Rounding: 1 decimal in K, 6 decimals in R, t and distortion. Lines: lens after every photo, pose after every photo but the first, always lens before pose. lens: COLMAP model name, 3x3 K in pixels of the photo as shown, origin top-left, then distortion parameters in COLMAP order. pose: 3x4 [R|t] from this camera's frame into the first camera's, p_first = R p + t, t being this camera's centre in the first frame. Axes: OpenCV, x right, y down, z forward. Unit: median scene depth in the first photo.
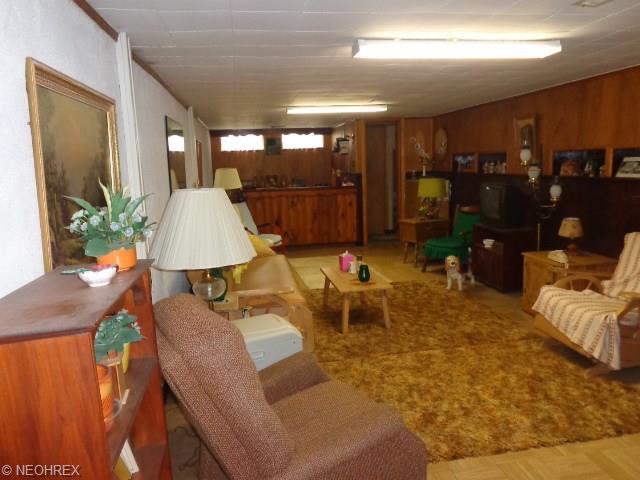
lens RADIAL K [[485.6, 0, 320.0], [0, 485.6, 238.6], [0, 0, 1]] dist [-0.008785, 0.033313]
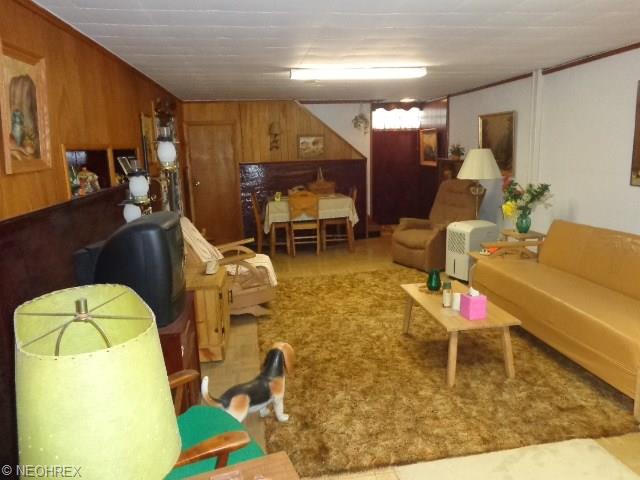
lens RADIAL K [[485.6, 0, 320.3], [0, 485.6, 240.1], [0, 0, 1]] dist [-0.008785, 0.033313]
pose [[-0.998005, 0.052807, 0.034603, 0.267638], [0.061551, 0.935798, 0.347122, -0.310937], [-0.014051, 0.348559, -0.937181, 1.856558]]
